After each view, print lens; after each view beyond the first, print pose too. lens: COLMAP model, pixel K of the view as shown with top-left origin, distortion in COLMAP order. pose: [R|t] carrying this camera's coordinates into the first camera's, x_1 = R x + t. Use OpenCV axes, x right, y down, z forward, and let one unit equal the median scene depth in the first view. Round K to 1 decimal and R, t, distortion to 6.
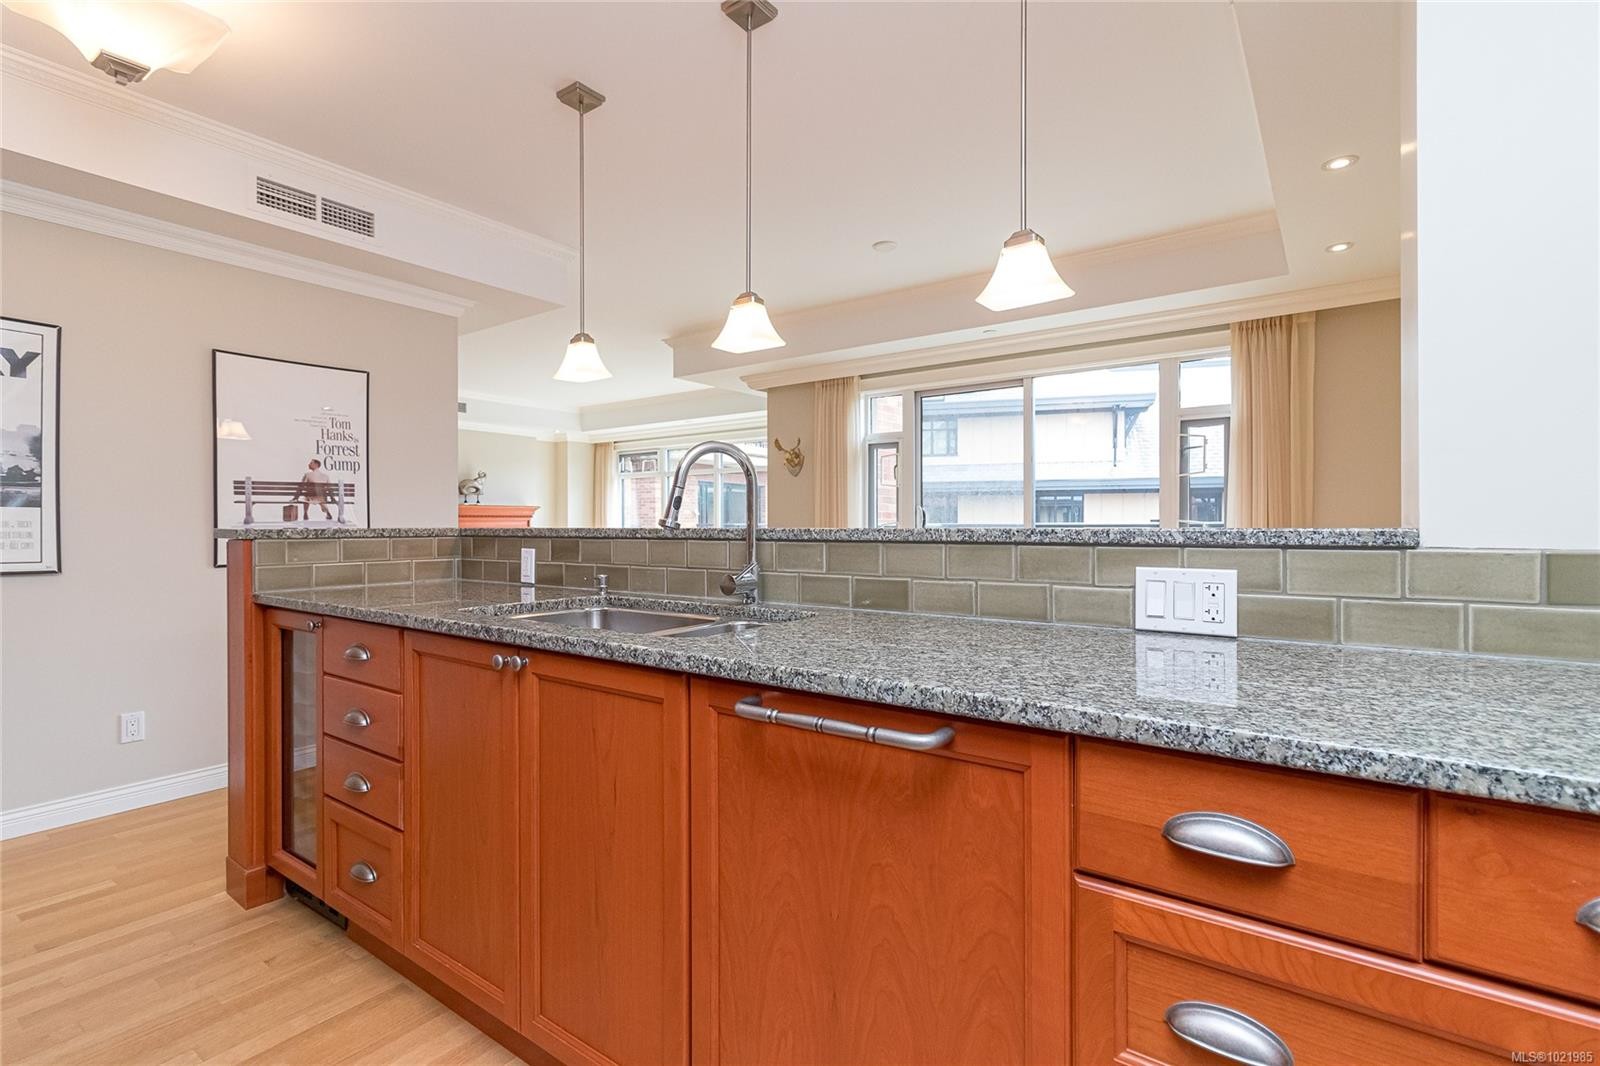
lens RADIAL K [[744.7, 0, 802.4], [0, 744.7, 523.1], [0, 0, 1]] dist [0.002564, 0.000043]
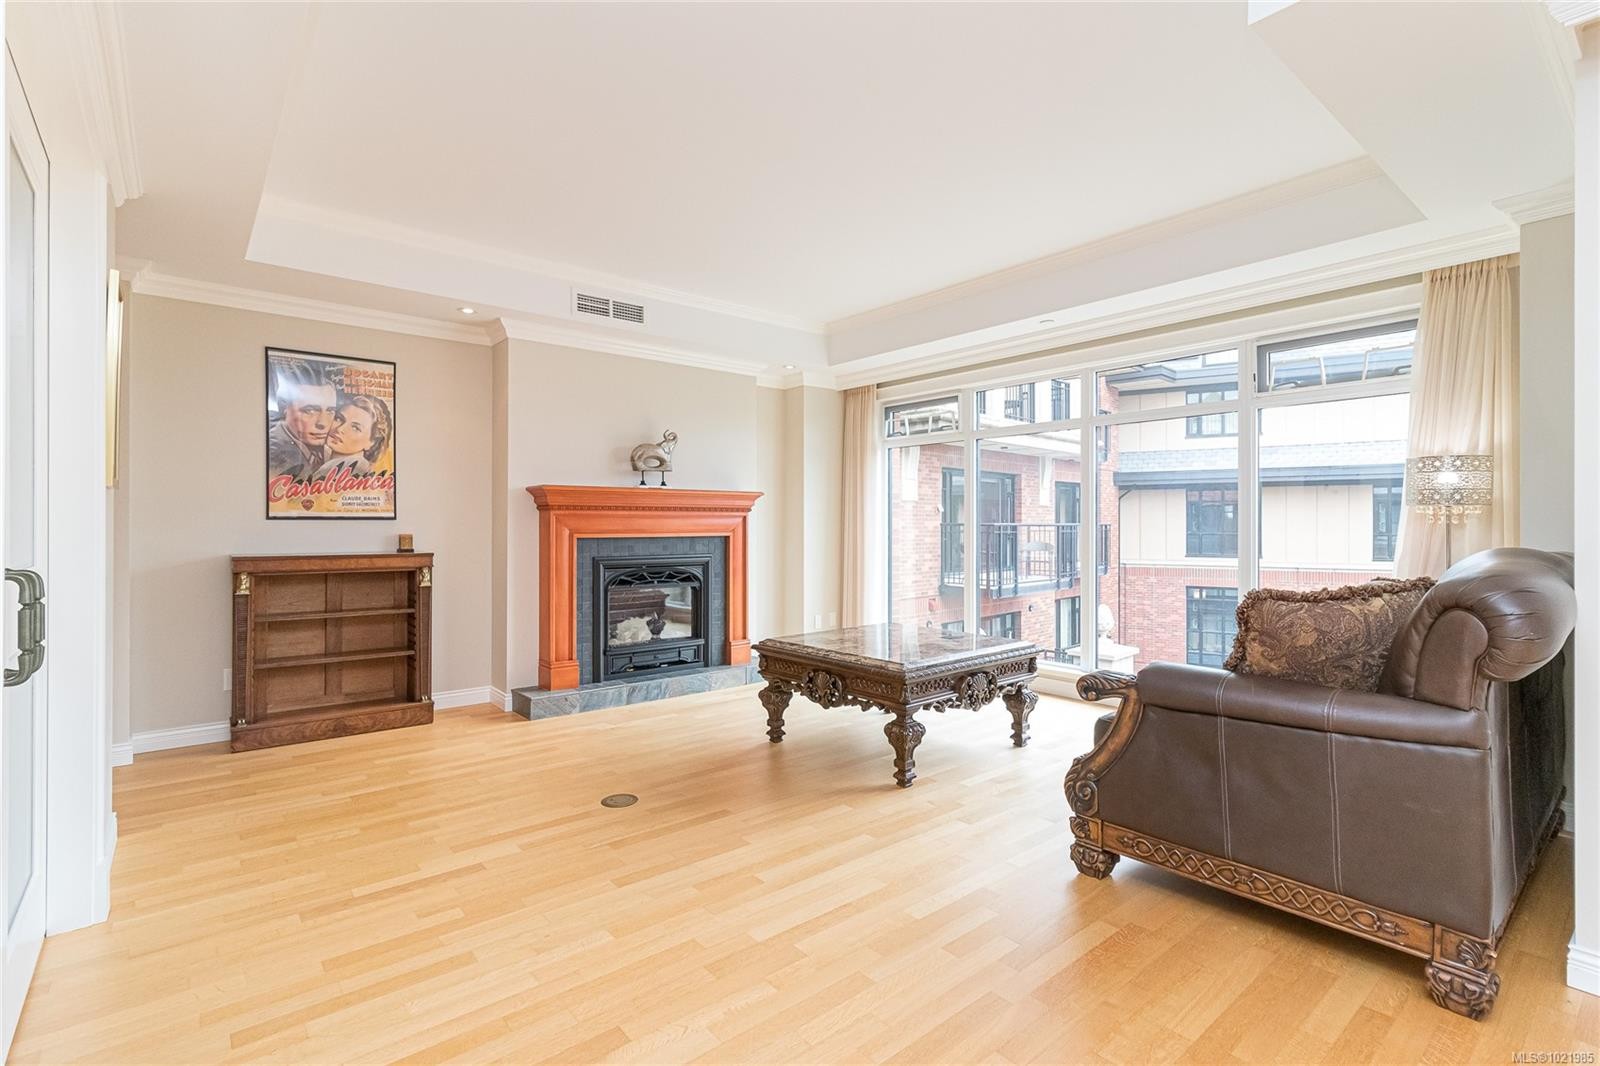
lens RADIAL K [[744.7, 0, 802.4], [0, 744.7, 523.1], [0, 0, 1]] dist [0.002564, 0.000043]
pose [[0.969507, -0.000050, -0.245063, -0.294582], [-0.000242, 0.999999, -0.001160, 0.003793], [0.245063, 0.001184, 0.969506, 0.725148]]
